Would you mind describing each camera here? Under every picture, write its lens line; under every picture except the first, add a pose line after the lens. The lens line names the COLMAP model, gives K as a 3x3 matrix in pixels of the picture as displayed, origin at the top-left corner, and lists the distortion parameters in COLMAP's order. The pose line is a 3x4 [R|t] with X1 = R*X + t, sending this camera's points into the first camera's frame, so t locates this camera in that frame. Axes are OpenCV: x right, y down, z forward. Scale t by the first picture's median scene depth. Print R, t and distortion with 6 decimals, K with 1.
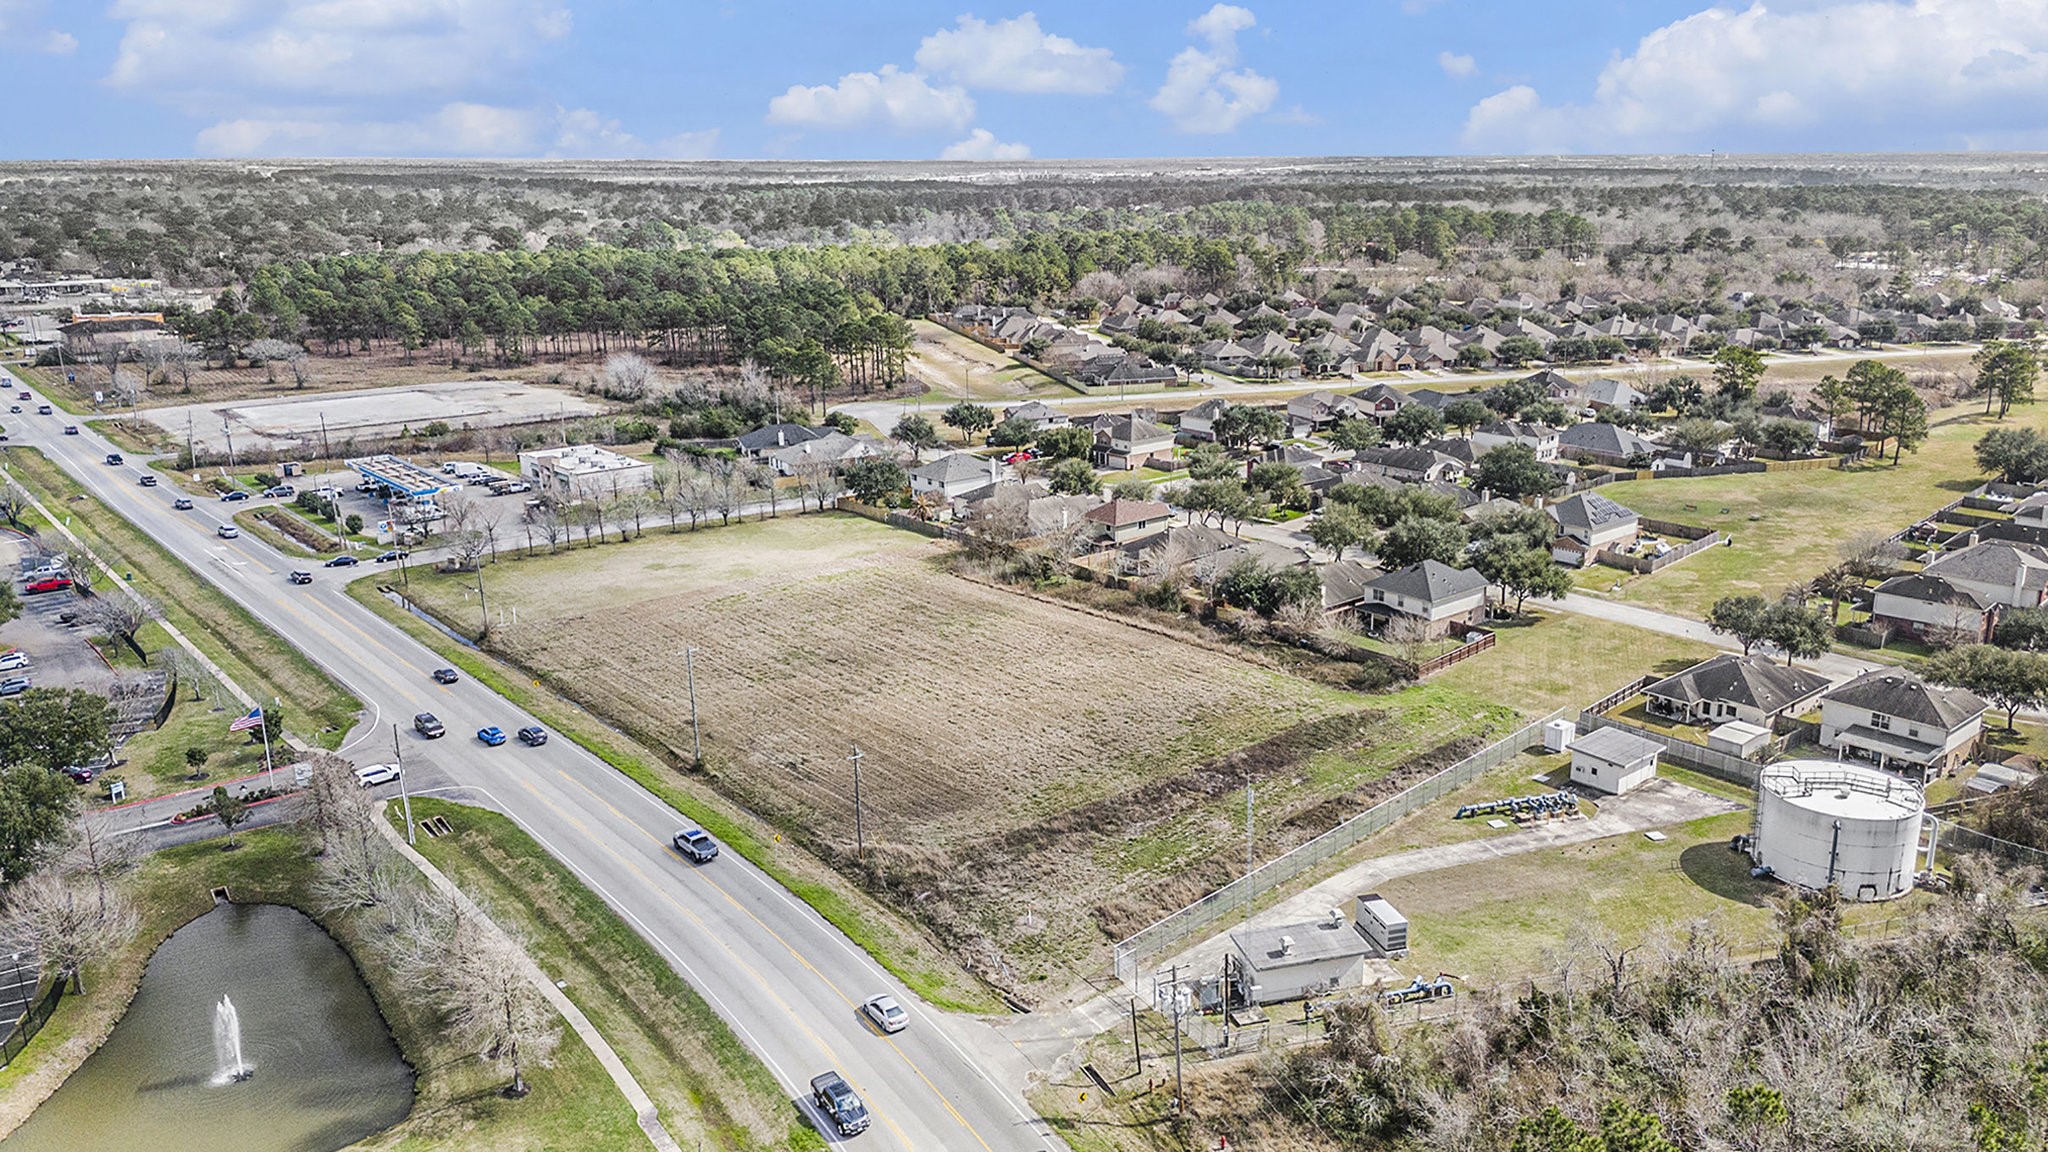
lens RADIAL K [[1511.1, 0, 1060.0], [0, 1511.1, 567.5], [0, 0, 1]] dist [0.086919, -0.100157]
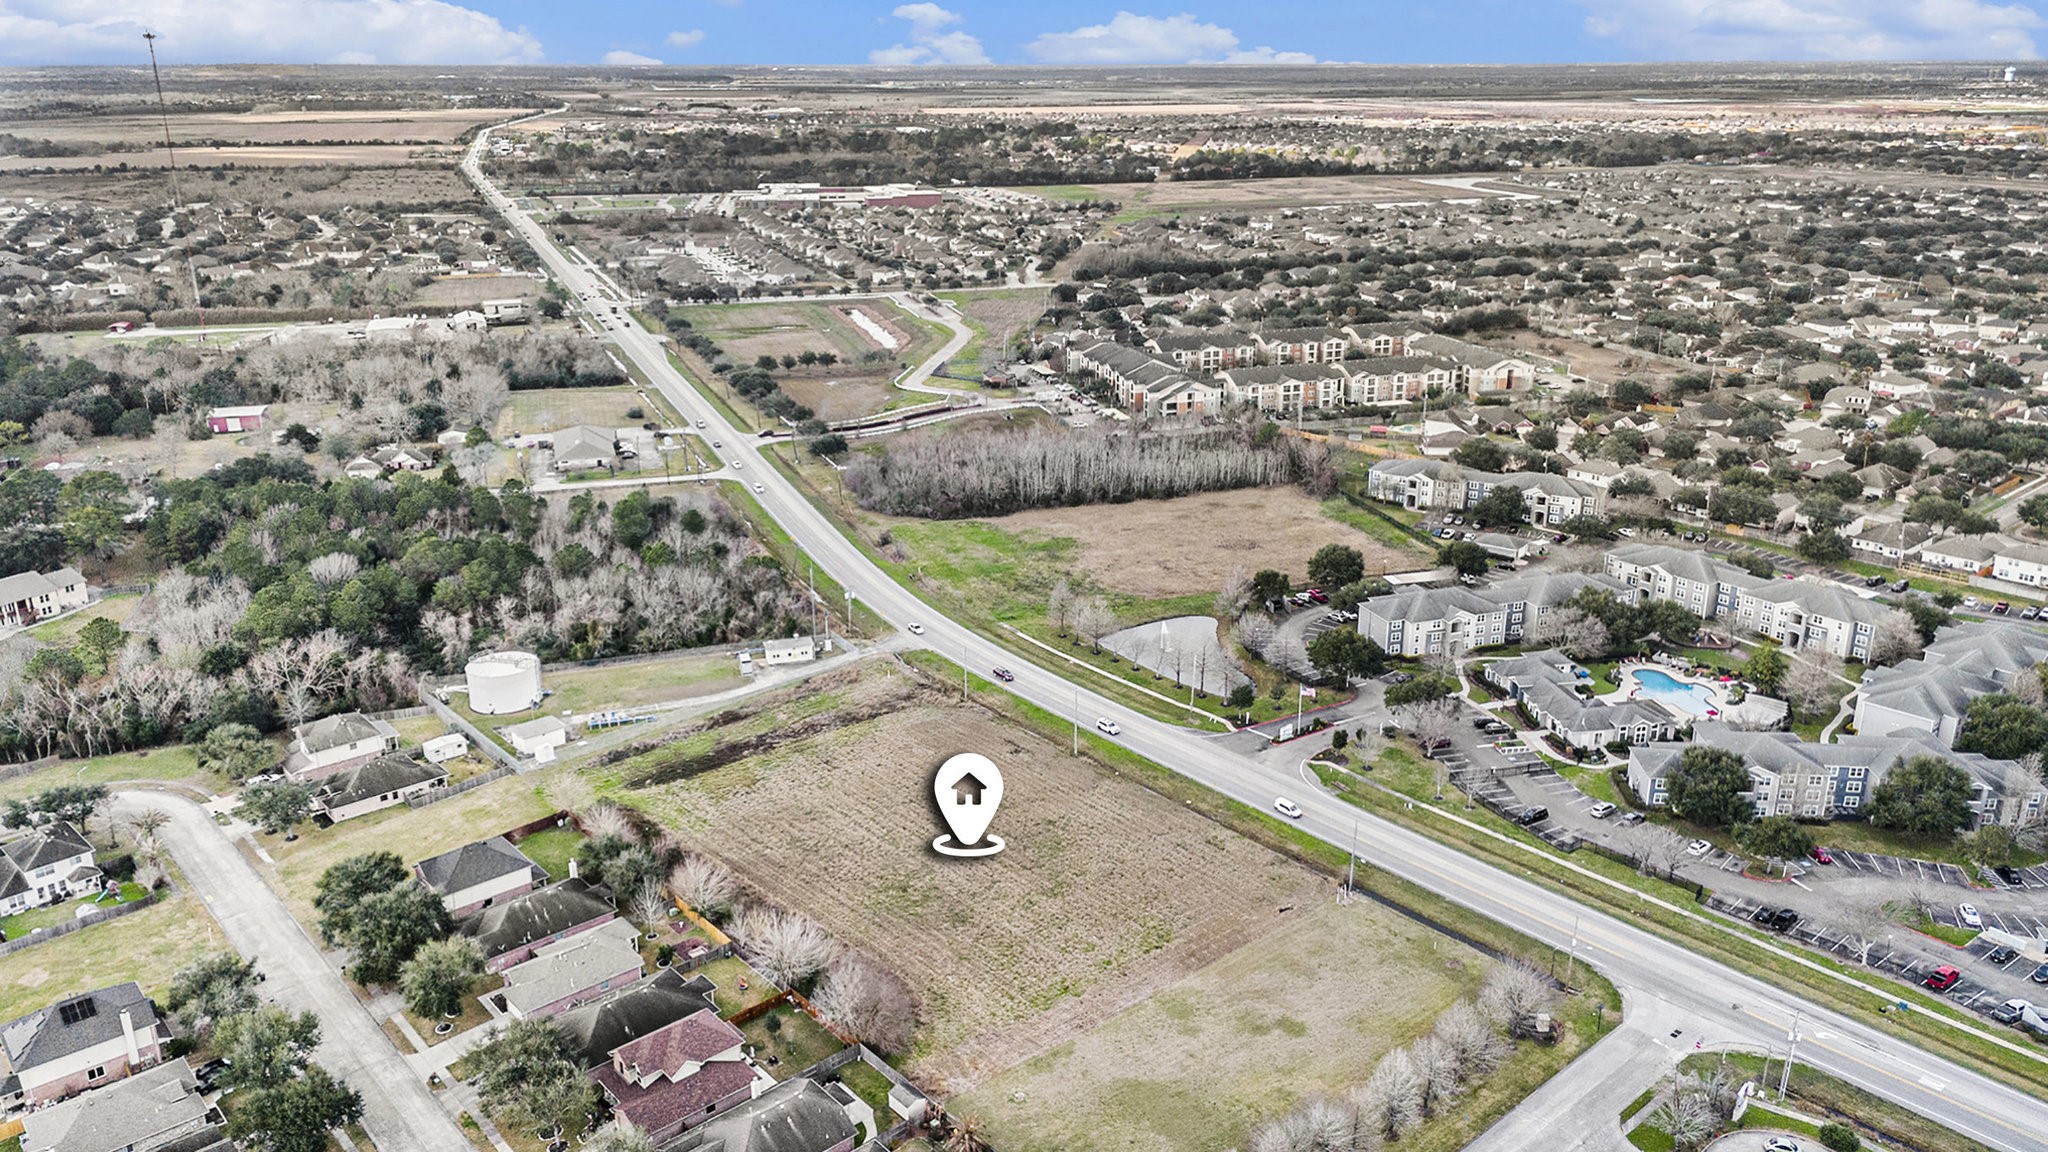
lens RADIAL K [[1511.1, 0, 1060.0], [0, 1511.1, 567.5], [0, 0, 1]] dist [0.086919, -0.100157]
pose [[-0.999805, 0.015674, -0.012005, -0.172885], [0.006421, 0.833156, 0.553001, -0.804537], [0.018670, 0.552816, -0.833094, 1.907737]]
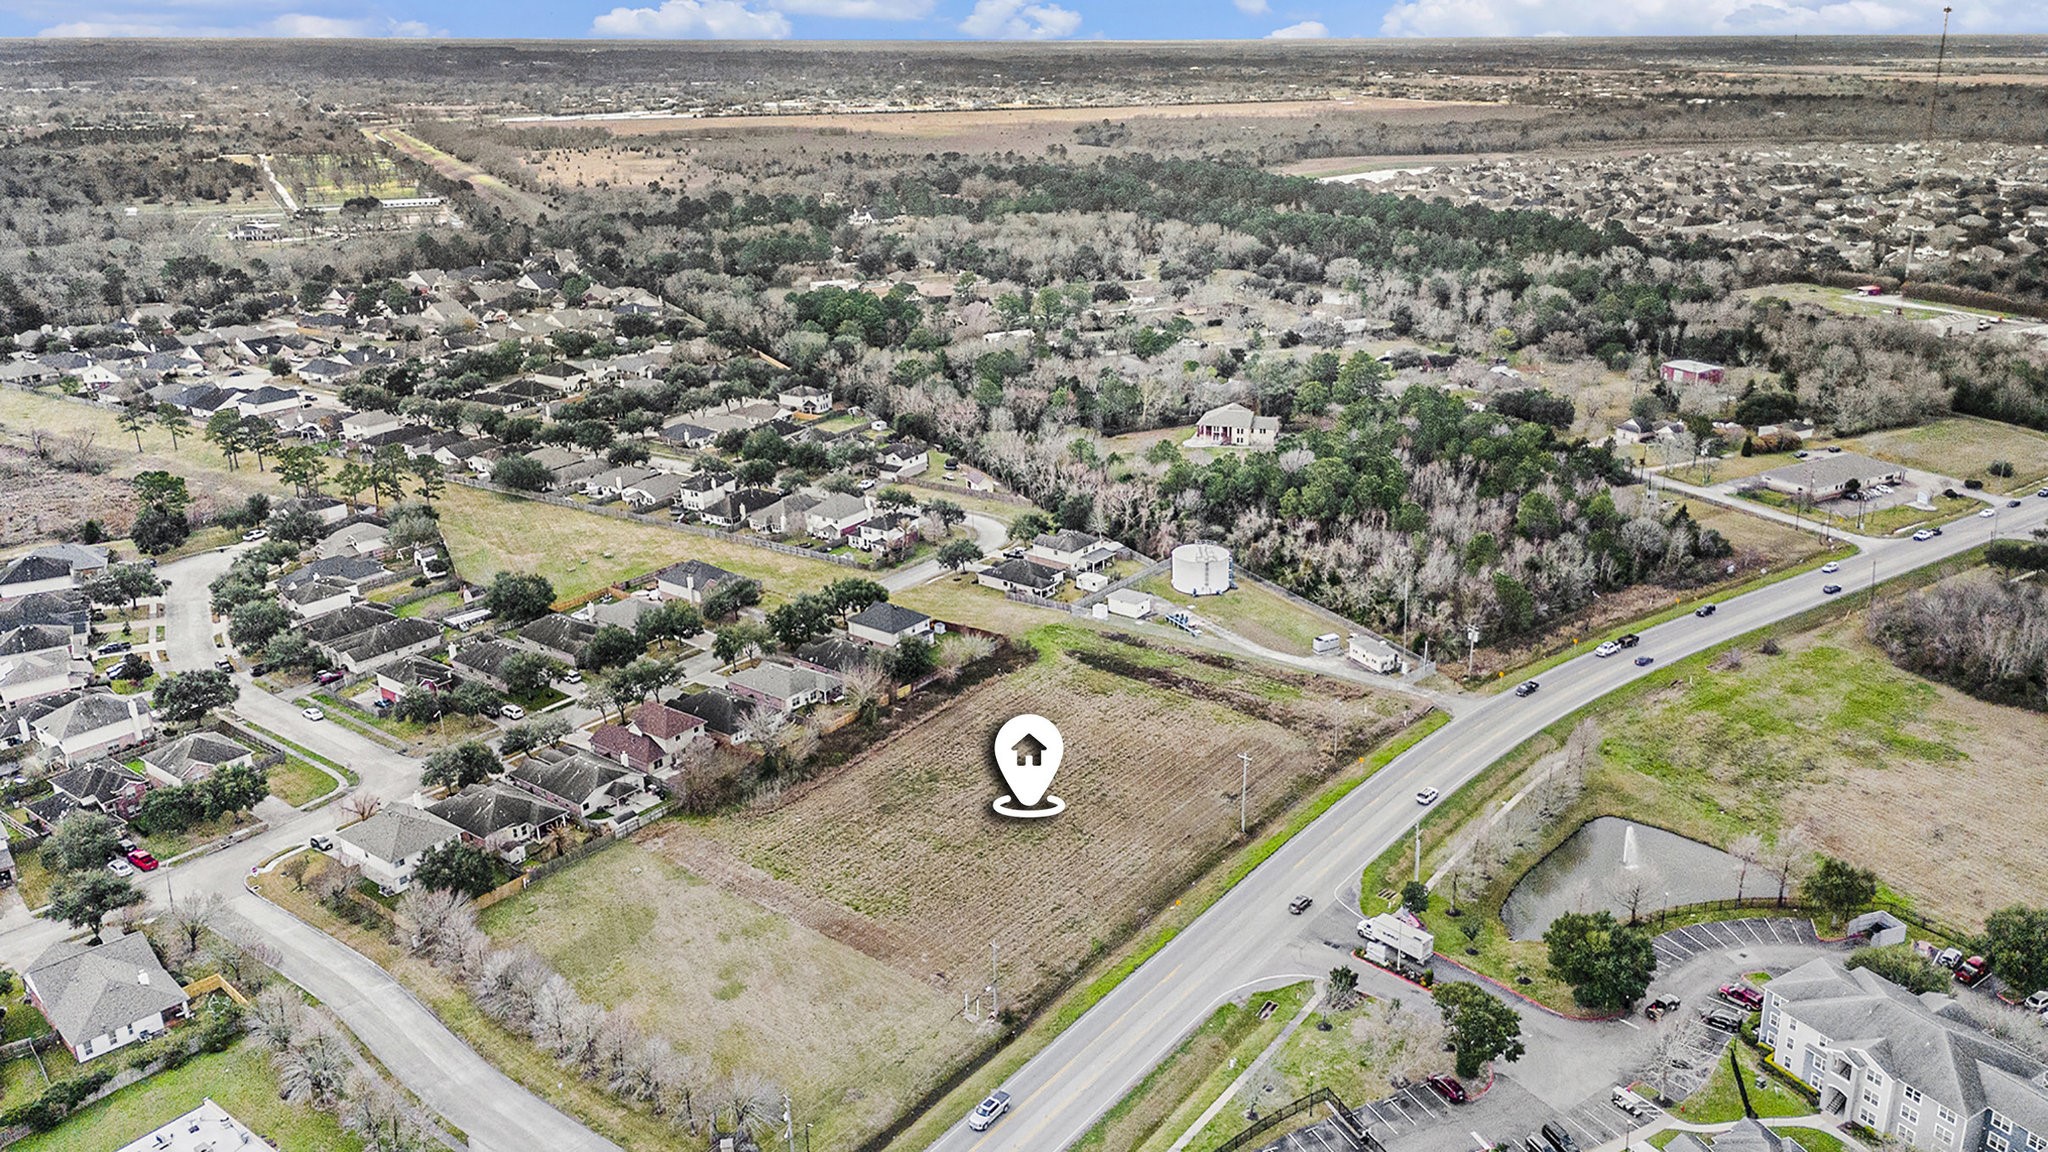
lens RADIAL K [[1511.1, 0, 1060.0], [0, 1511.1, 567.5], [0, 0, 1]] dist [0.086919, -0.100157]
pose [[-0.213996, -0.316694, 0.924073, -1.243656], [0.260095, 0.893364, 0.366402, -0.574958], [-0.941571, 0.318756, -0.108806, 1.052932]]
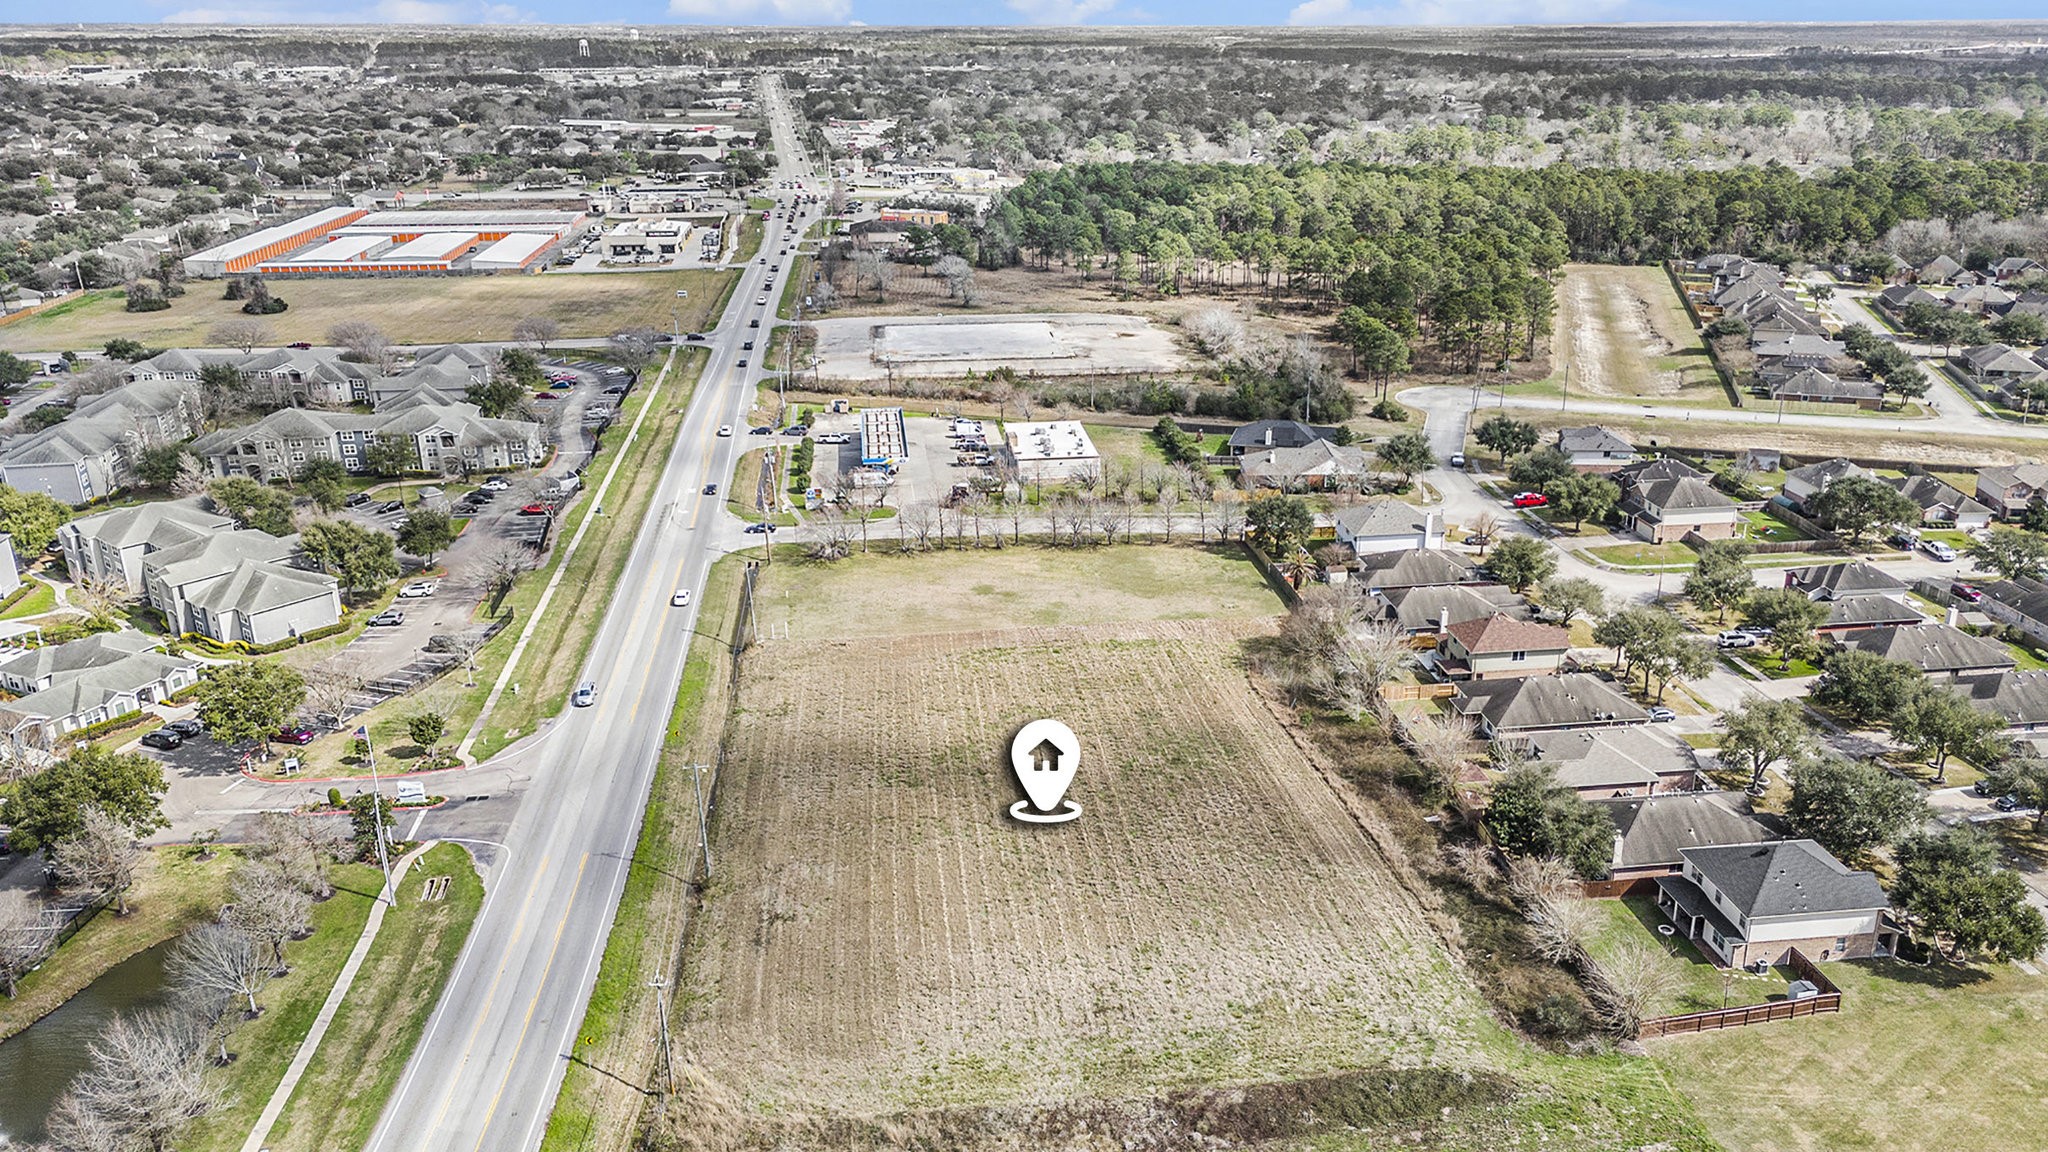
lens RADIAL K [[1511.1, 0, 1060.0], [0, 1511.1, 567.5], [0, 0, 1]] dist [0.086919, -0.100157]
pose [[0.838210, 0.184453, -0.513207, 0.305864], [-0.143658, 0.982508, 0.118491, -0.160336], [0.526086, -0.025594, 0.850046, 0.280422]]
